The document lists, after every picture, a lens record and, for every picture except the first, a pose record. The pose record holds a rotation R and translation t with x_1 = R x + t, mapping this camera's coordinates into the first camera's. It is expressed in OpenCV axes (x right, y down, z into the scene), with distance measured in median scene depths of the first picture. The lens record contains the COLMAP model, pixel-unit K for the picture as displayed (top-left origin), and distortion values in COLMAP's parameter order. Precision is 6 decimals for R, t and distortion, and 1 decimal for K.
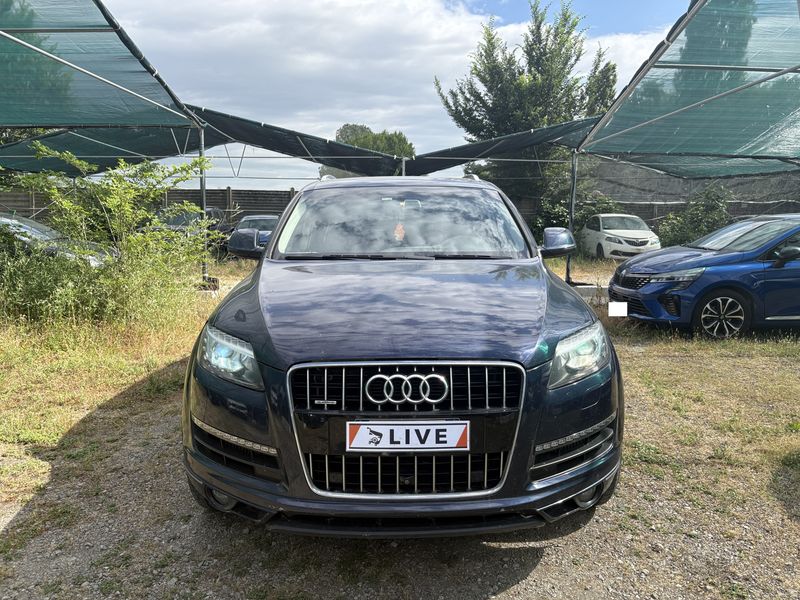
lens RADIAL K [[612.7, 0, 400.7], [0, 612.7, 295.7], [0, 0, 1]] dist [0.069648, -0.118552]
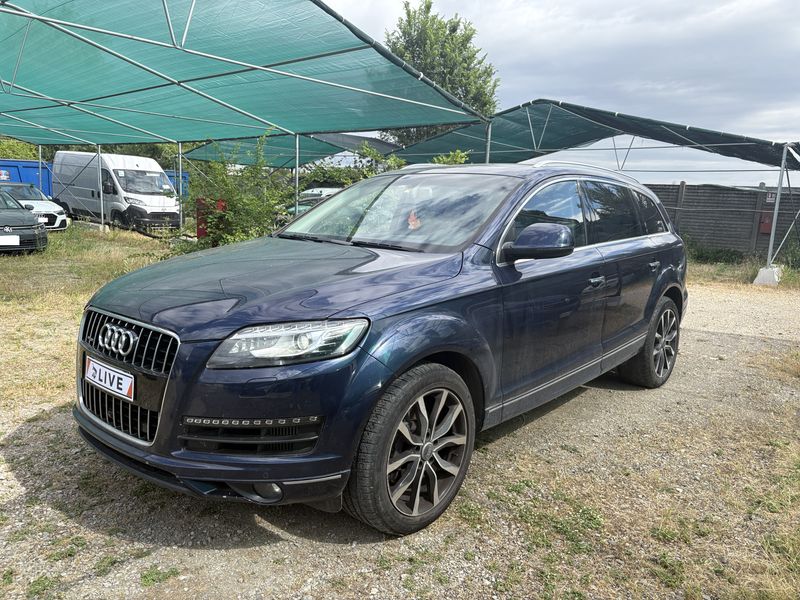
lens RADIAL K [[609.0, 0, 400.0], [0, 609.0, 300.0], [0, 0, 1]] dist [0.073991, -0.092312]
pose [[0.744130, 0.131789, -0.654906, 0.951428], [-0.122325, 0.990653, 0.060362, -0.048323], [0.656739, 0.035194, 0.753296, 0.374186]]
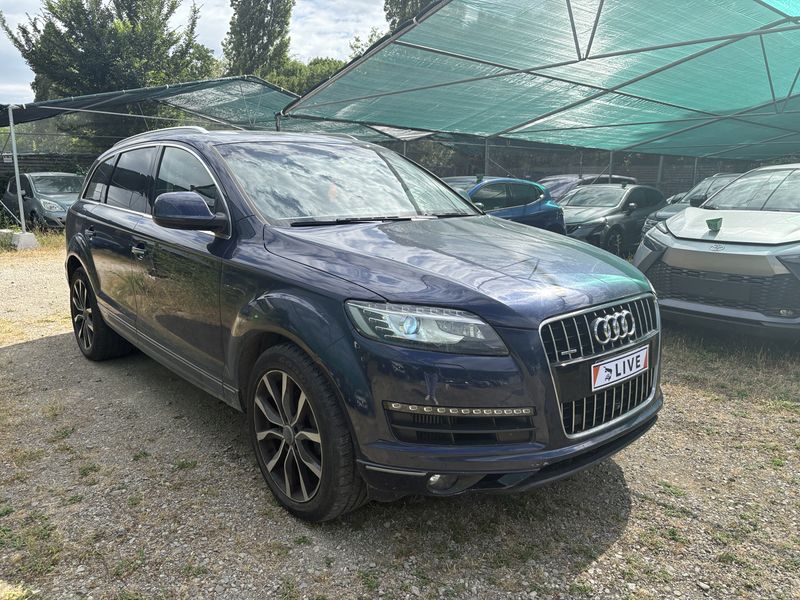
lens RADIAL K [[612.7, 0, 400.7], [0, 612.7, 295.7], [0, 0, 1]] dist [0.069648, -0.118552]
pose [[0.752614, -0.124895, 0.646508, -0.818628], [0.086829, 0.992097, 0.090578, -0.034504], [-0.652712, -0.012035, 0.757511, 0.320316]]
